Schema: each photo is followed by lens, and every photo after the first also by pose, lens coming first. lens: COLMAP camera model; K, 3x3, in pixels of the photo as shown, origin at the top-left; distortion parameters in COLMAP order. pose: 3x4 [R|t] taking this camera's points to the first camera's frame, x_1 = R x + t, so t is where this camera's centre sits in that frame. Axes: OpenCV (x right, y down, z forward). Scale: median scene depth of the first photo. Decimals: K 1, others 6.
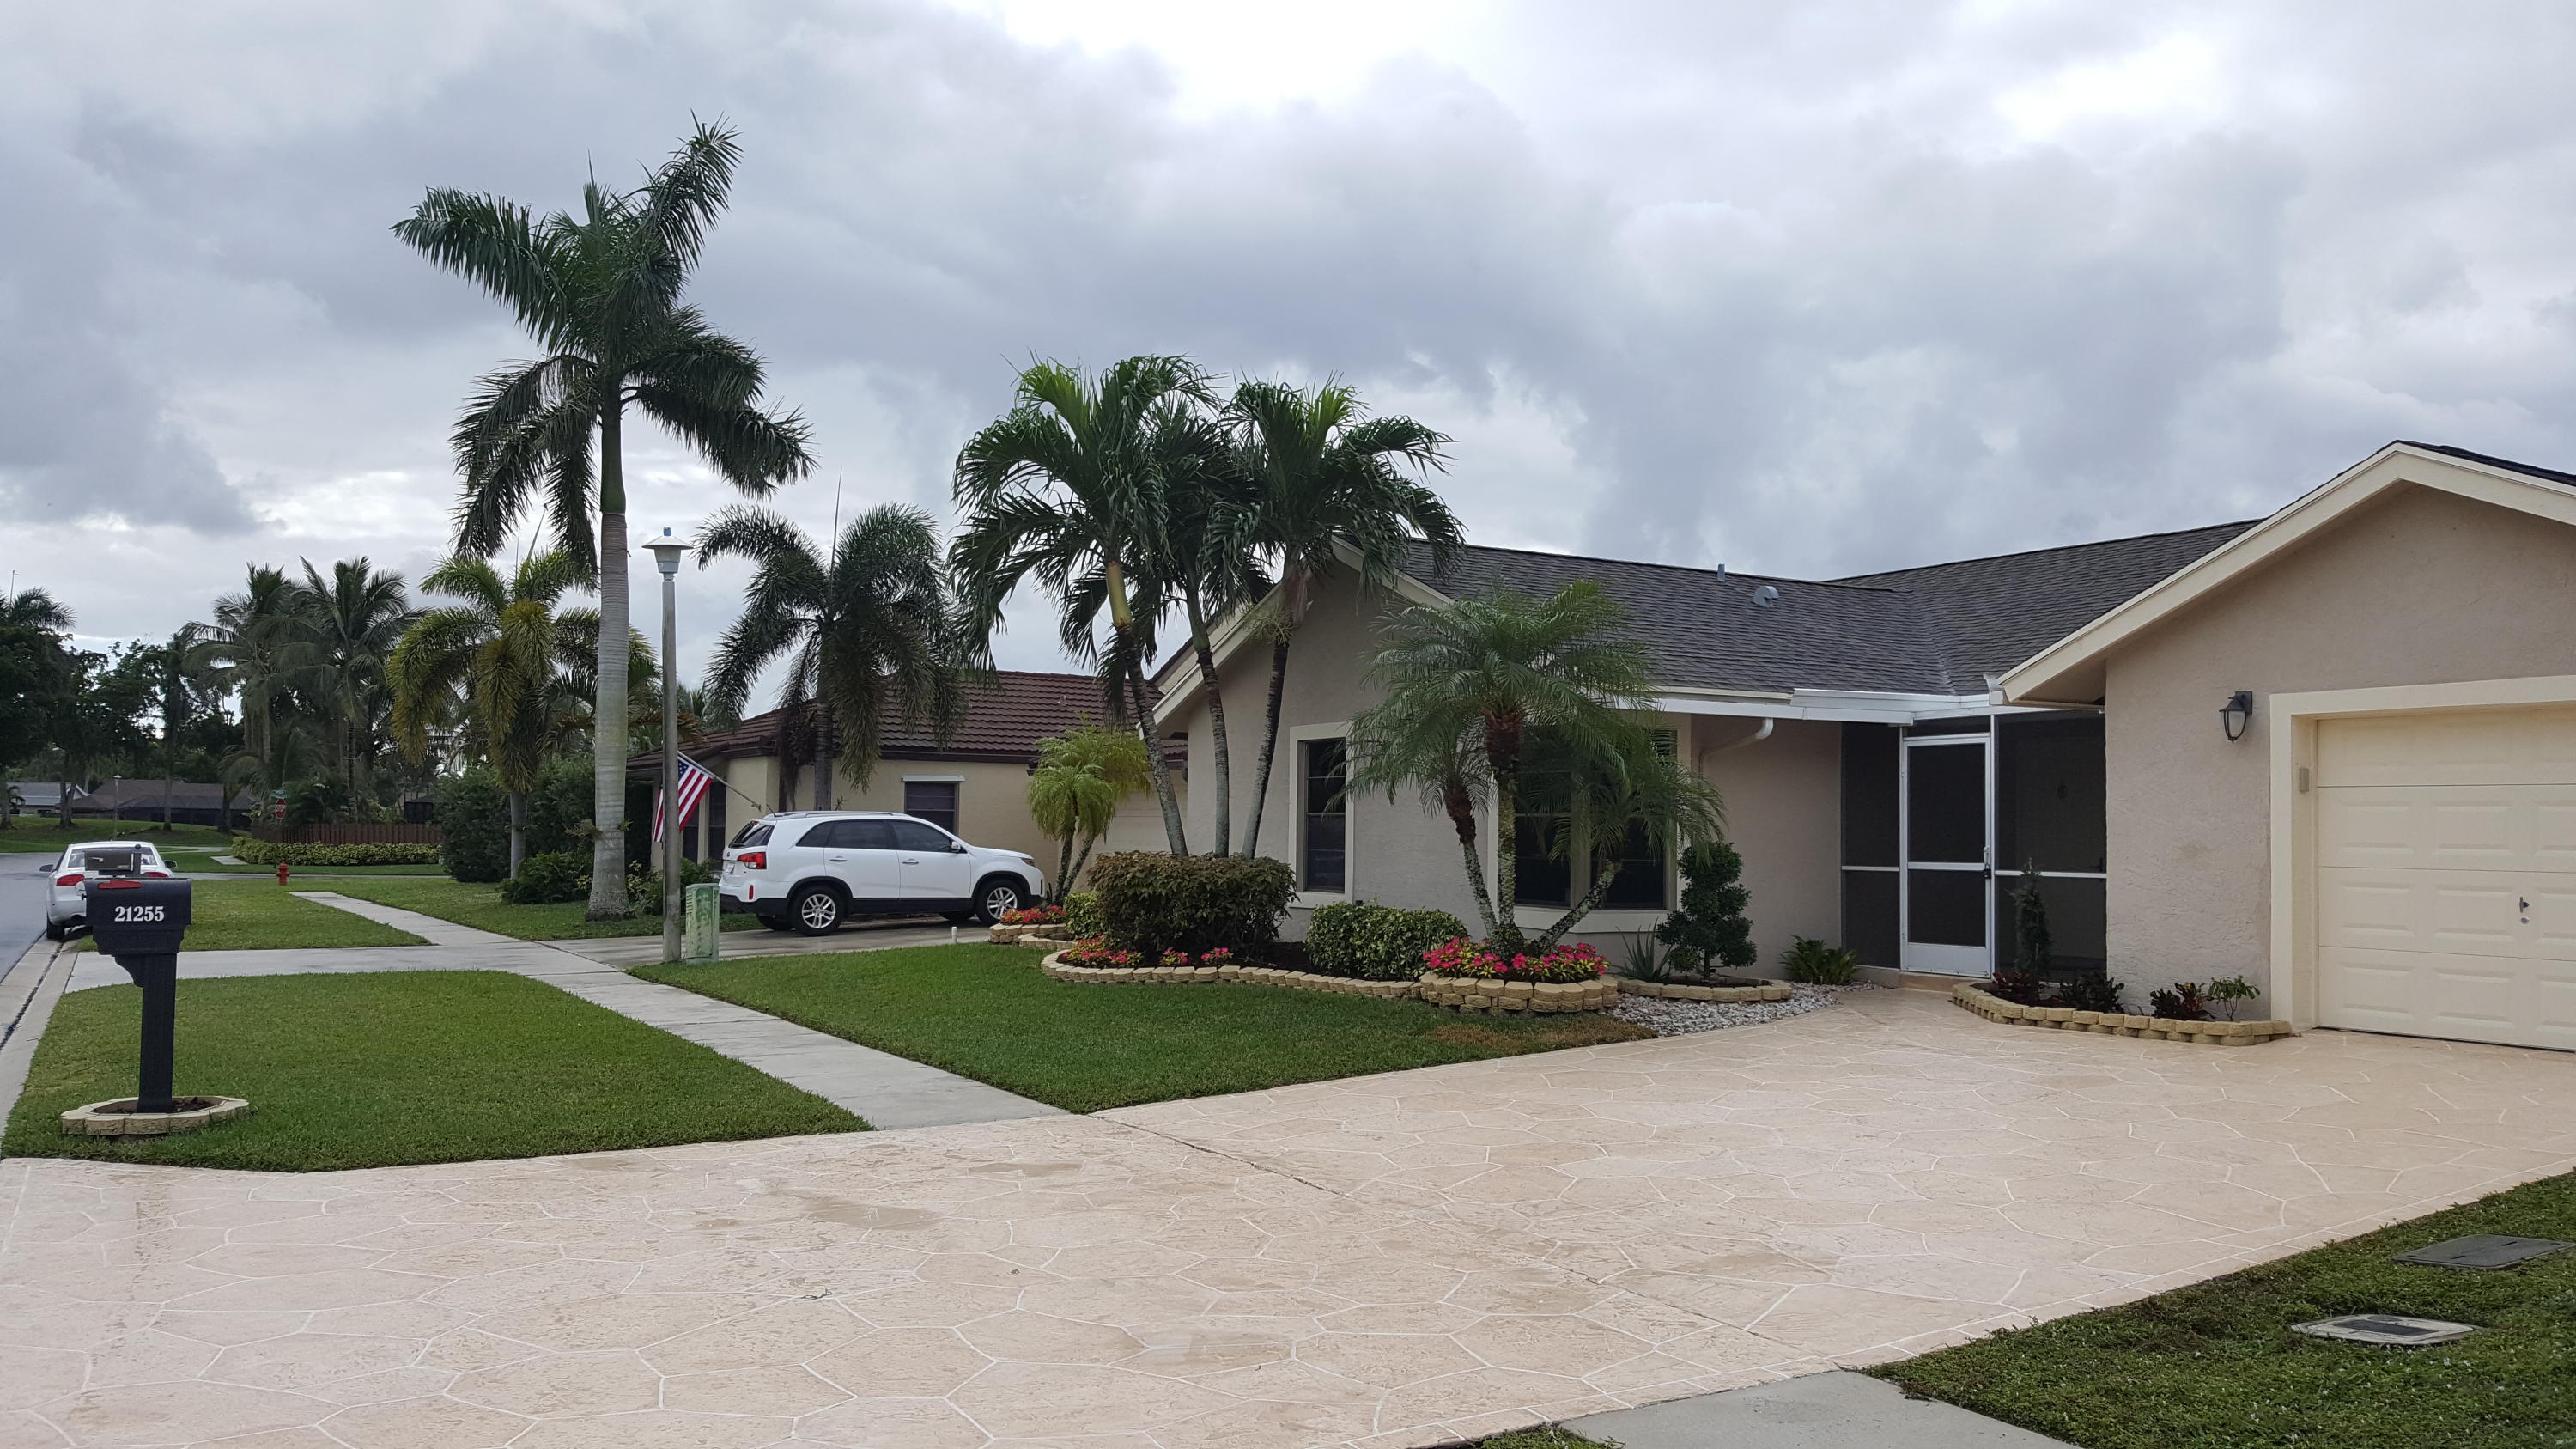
lens RADIAL K [[1917.1, 0, 1277.6], [0, 1917.1, 723.6], [0, 0, 1]] dist [0.076579, -0.158209]
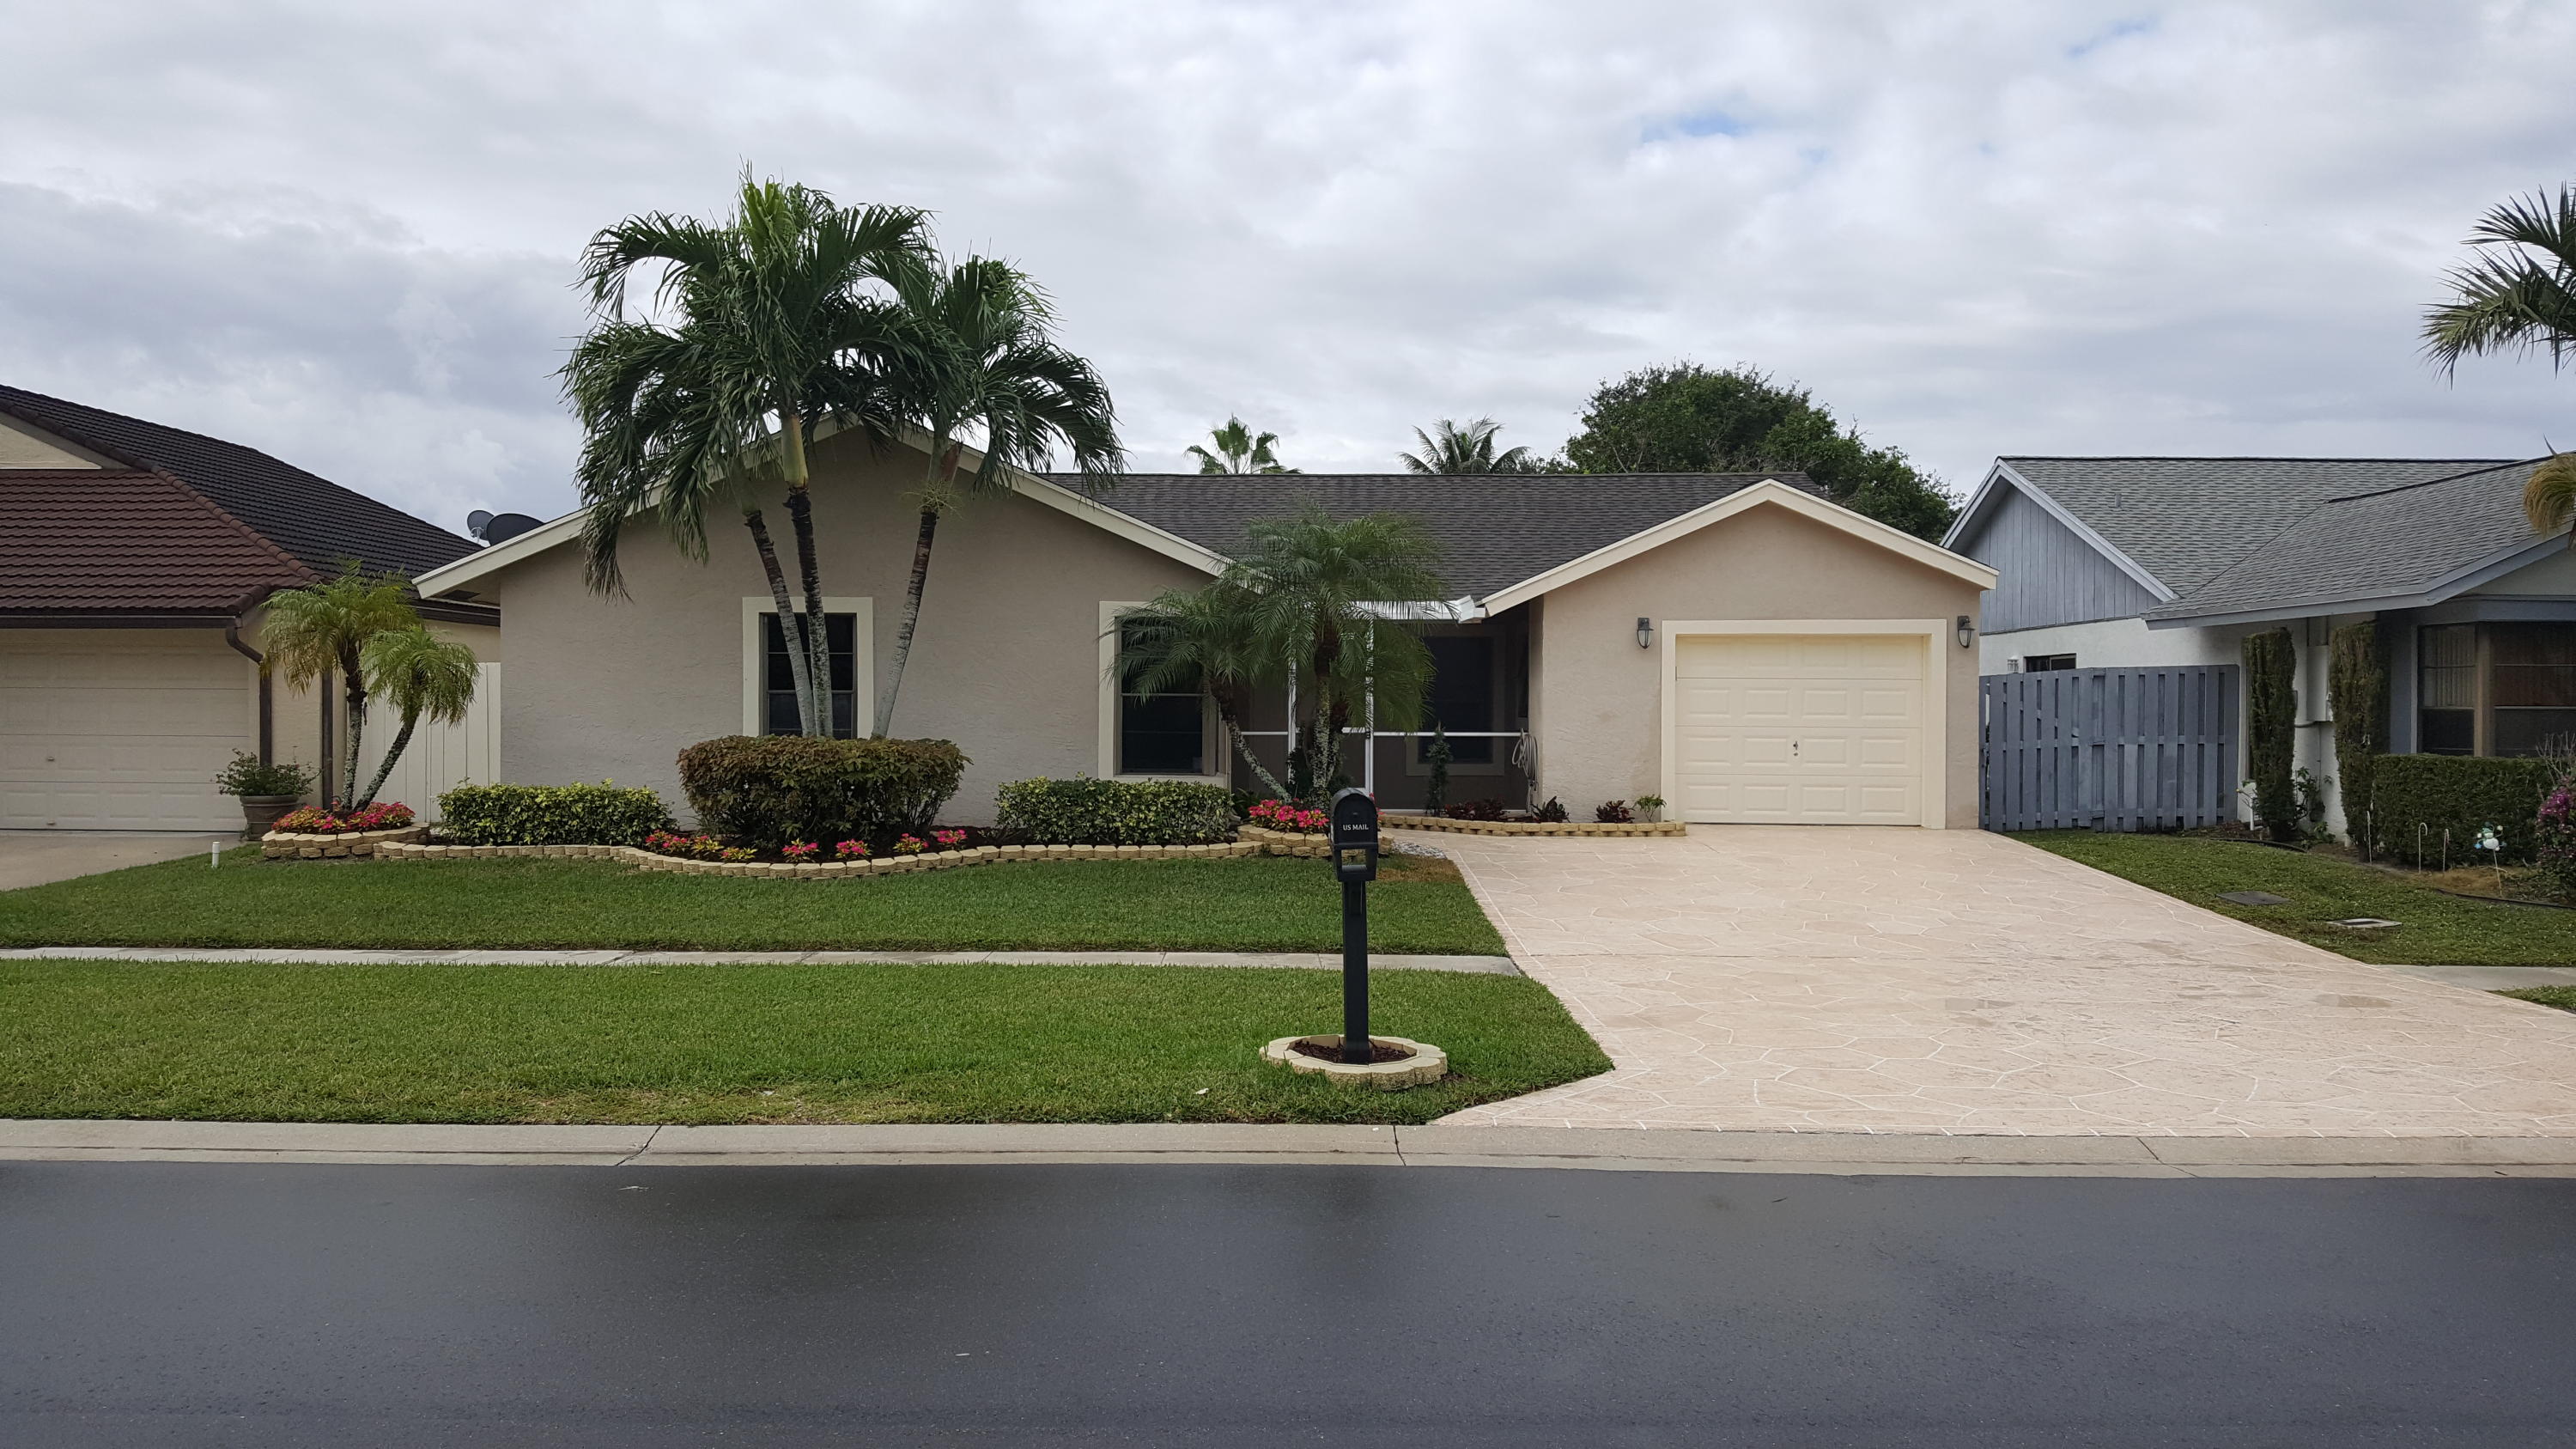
lens RADIAL K [[1917.1, 0, 1277.6], [0, 1917.1, 723.6], [0, 0, 1]] dist [0.076579, -0.158209]
pose [[0.534329, -0.021462, 0.845004, -0.857939], [-0.042605, 0.997723, 0.052282, 0.000682], [-0.844202, -0.063937, 0.532198, 0.340648]]
